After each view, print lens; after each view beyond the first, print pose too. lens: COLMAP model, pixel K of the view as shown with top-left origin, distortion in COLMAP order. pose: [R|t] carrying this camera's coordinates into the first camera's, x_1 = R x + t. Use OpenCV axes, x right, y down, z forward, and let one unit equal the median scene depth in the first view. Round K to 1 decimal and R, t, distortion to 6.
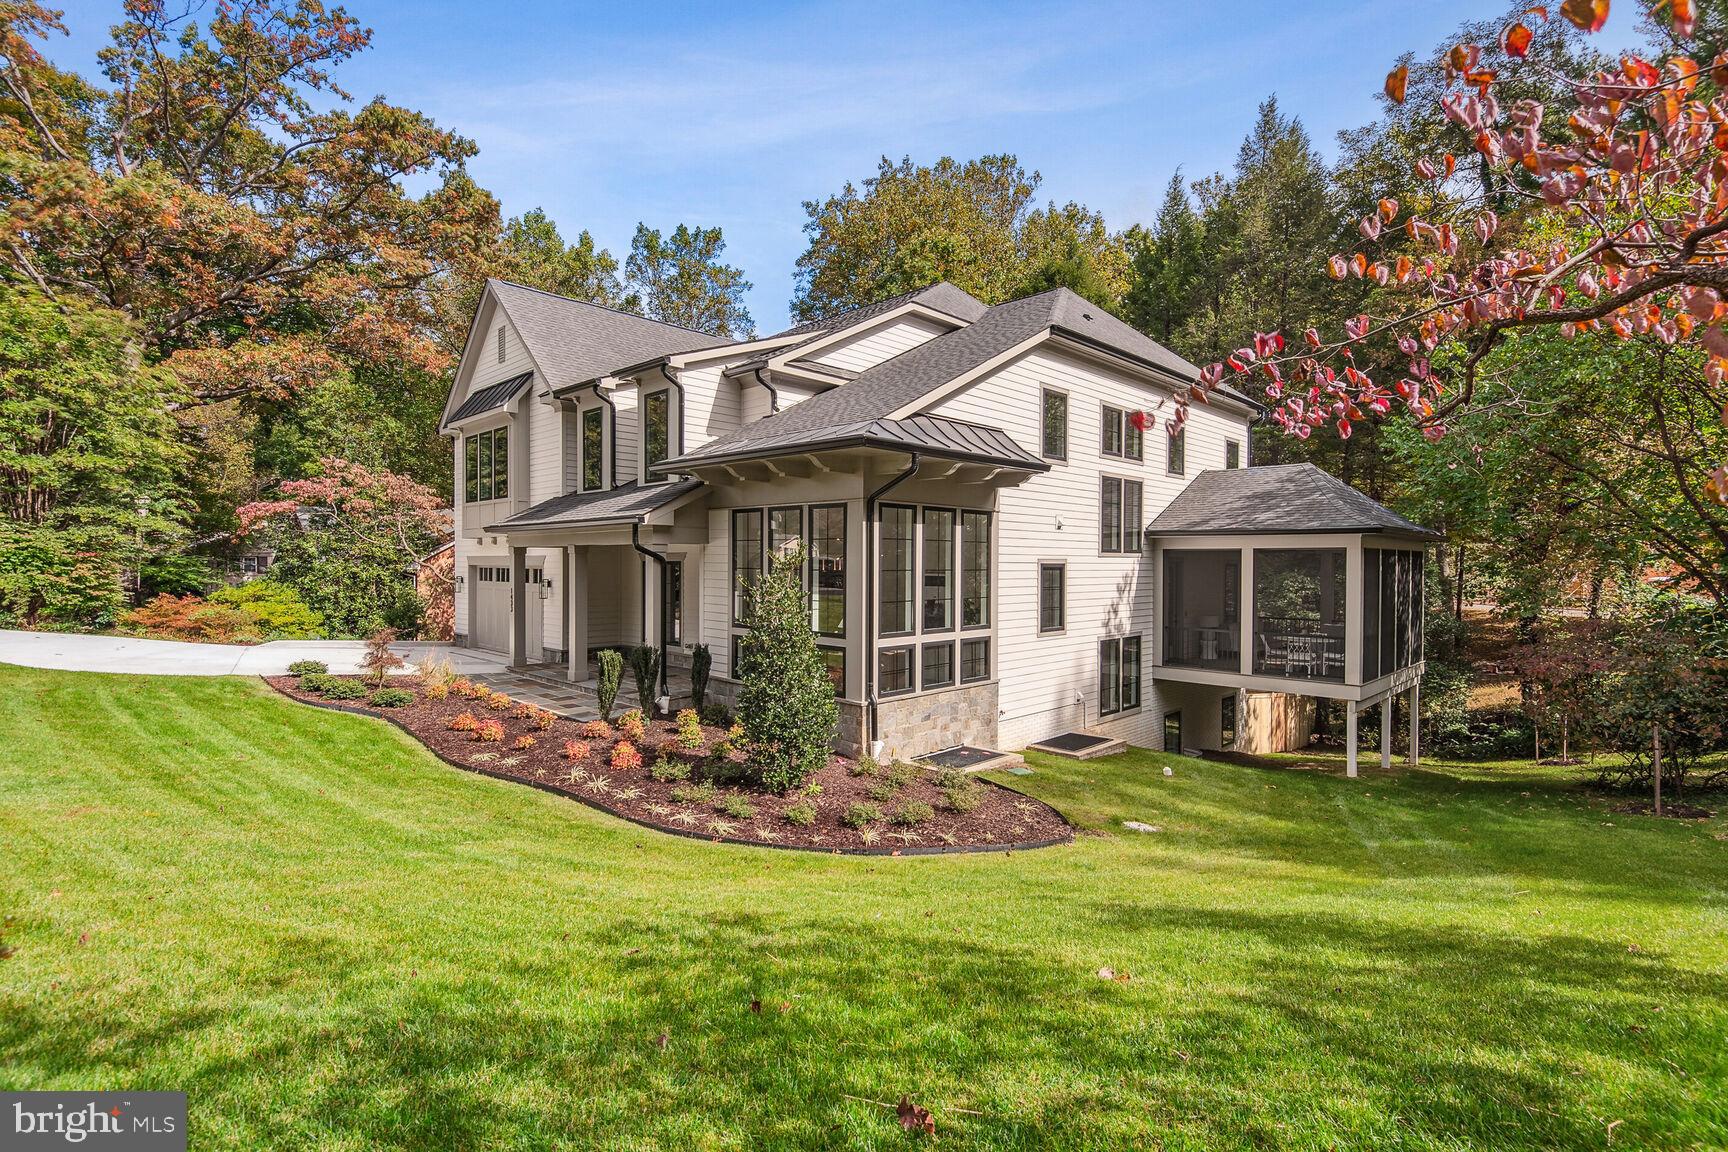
lens RADIAL K [[816.3, 0, 864.0], [0, 816.3, 576.0], [0, 0, 1]] dist [0.016390, 0.000162]
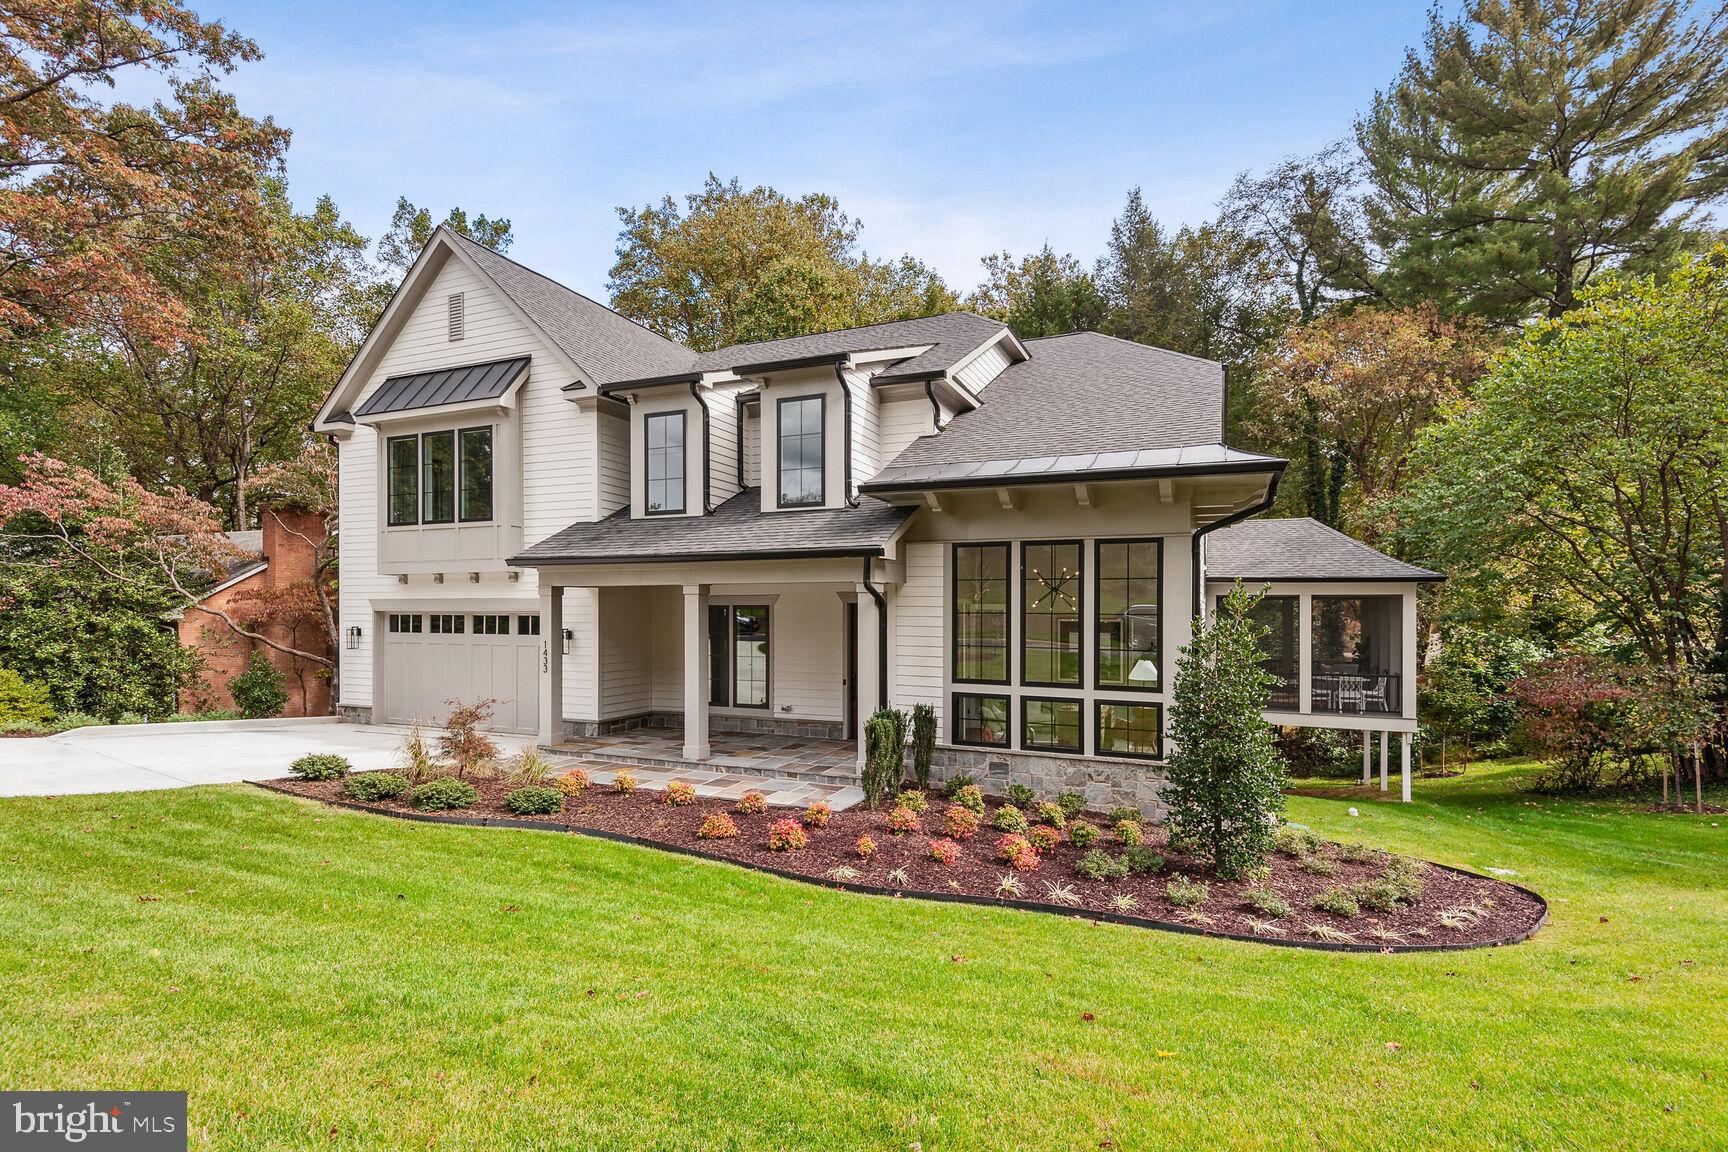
lens RADIAL K [[829.0, 0, 879.4], [0, 829.0, 623.8], [0, 0, 1]] dist [0.003702, 0.000441]
pose [[0.933525, -0.002815, 0.358501, -0.235276], [0.004570, 0.999981, -0.004050, 0.001700], [-0.358483, 0.005420, 0.933520, 0.104839]]
